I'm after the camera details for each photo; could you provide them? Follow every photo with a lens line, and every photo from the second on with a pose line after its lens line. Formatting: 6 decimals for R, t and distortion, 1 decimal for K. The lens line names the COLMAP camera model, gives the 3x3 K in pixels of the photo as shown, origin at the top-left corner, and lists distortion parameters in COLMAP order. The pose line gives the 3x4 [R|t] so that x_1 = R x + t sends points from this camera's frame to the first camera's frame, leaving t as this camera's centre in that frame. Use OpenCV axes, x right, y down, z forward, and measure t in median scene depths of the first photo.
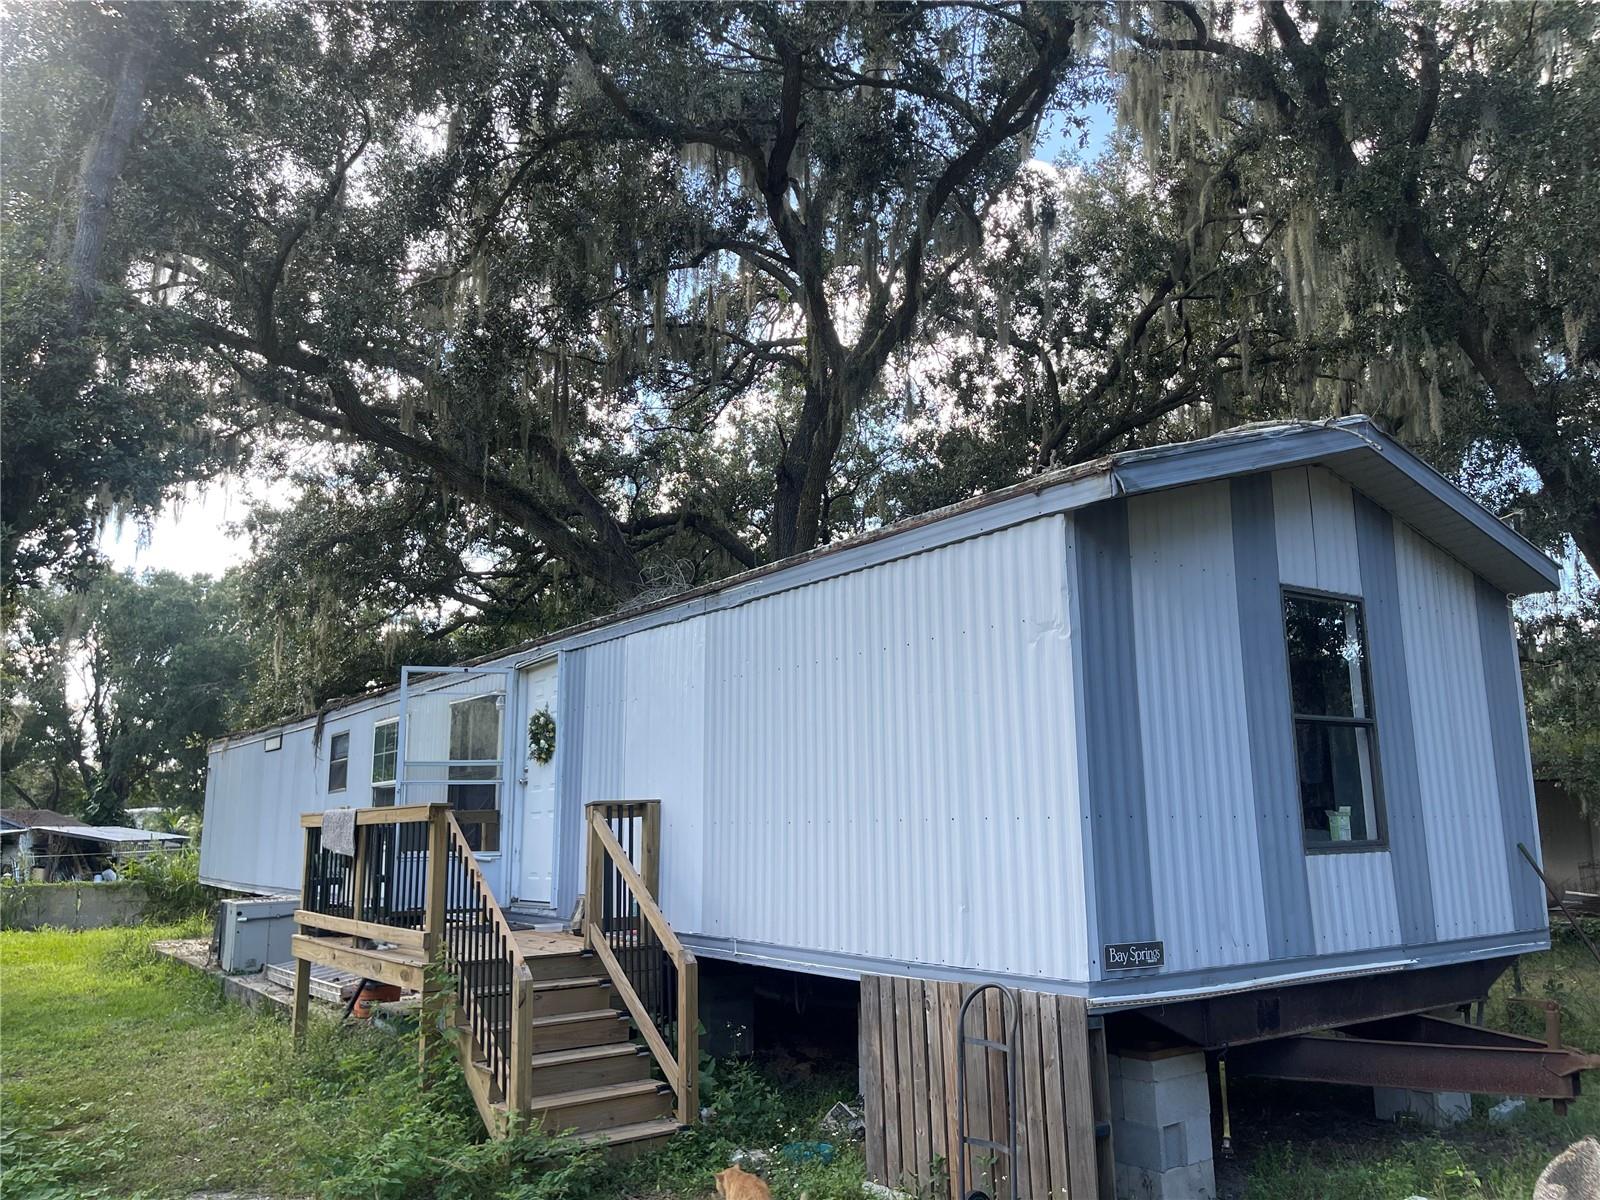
lens RADIAL K [[1189.6, 0, 802.5], [0, 1189.6, 599.4], [0, 0, 1]] dist [0.007698, 0.001904]
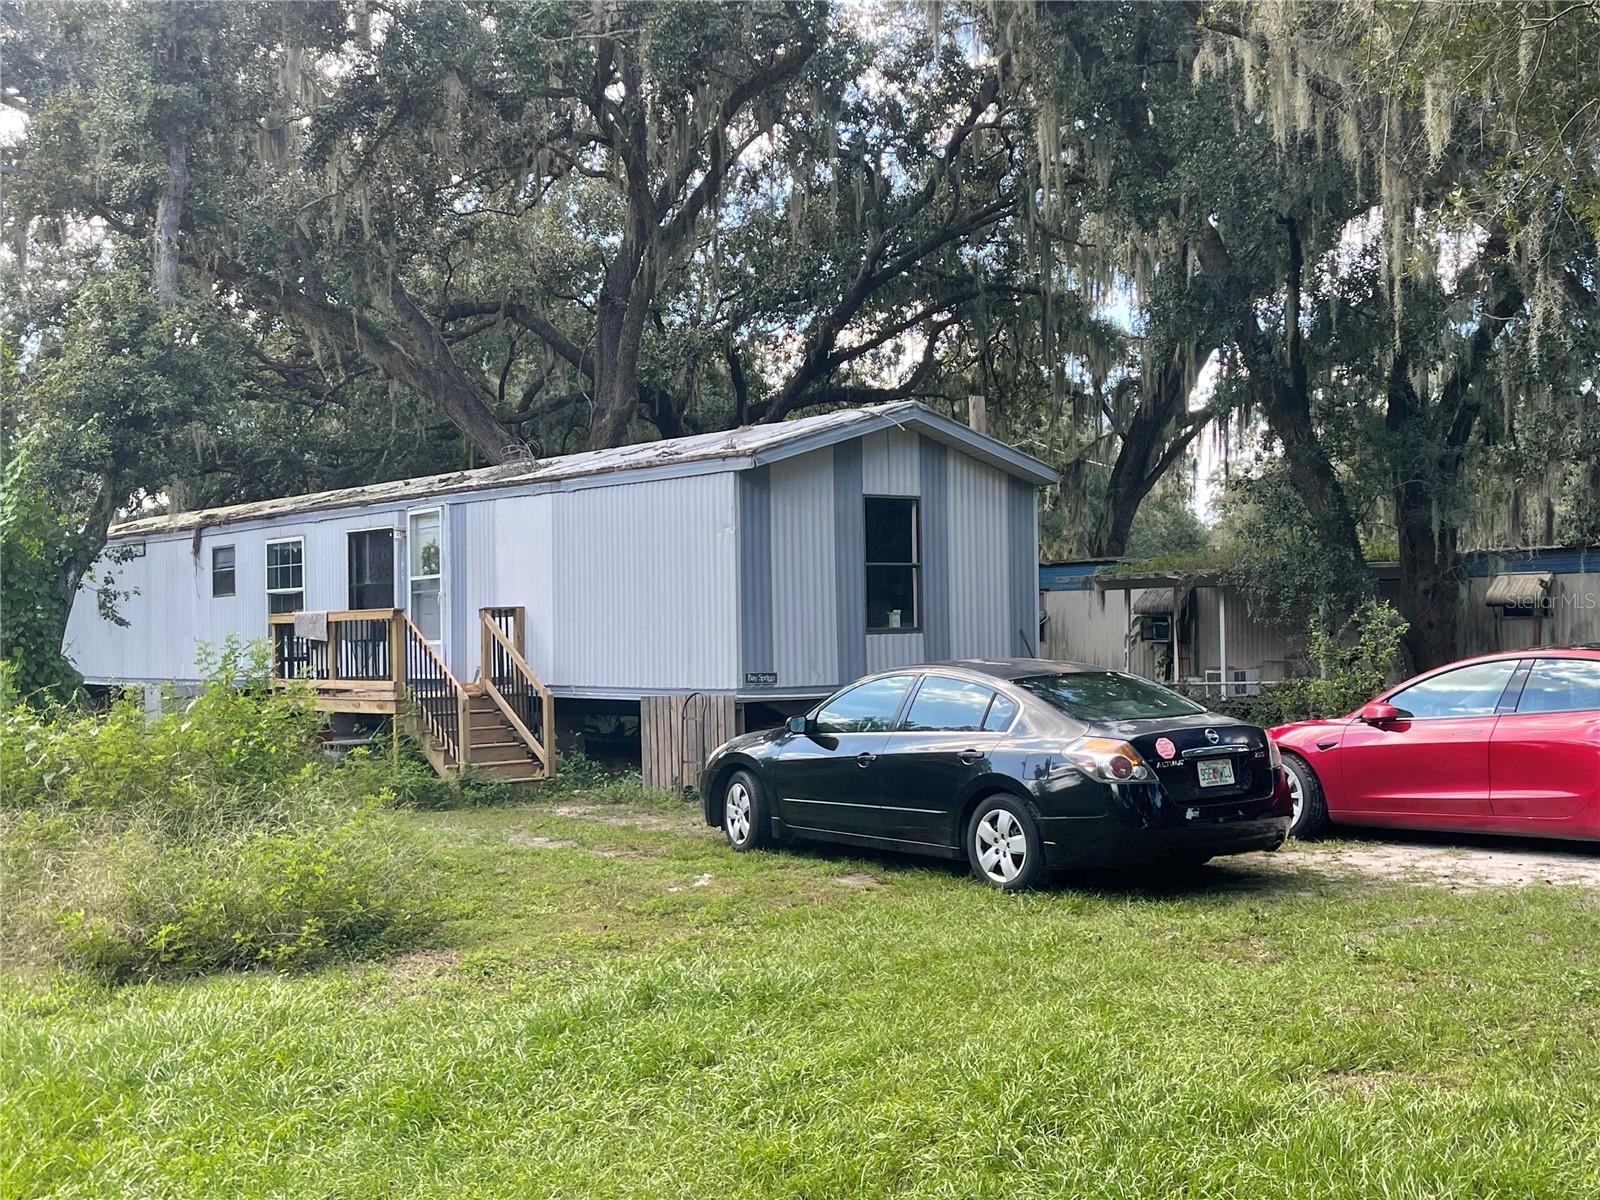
lens RADIAL K [[1825.0, 0, 798.9], [0, 1825.0, 601.7], [0, 0, 1]] dist [-0.004761, 0.000000]
pose [[0.996737, -0.003127, 0.080656, 0.063372], [-0.010824, 0.985045, 0.171954, -0.329280], [-0.079988, -0.172266, 0.981798, -1.796740]]
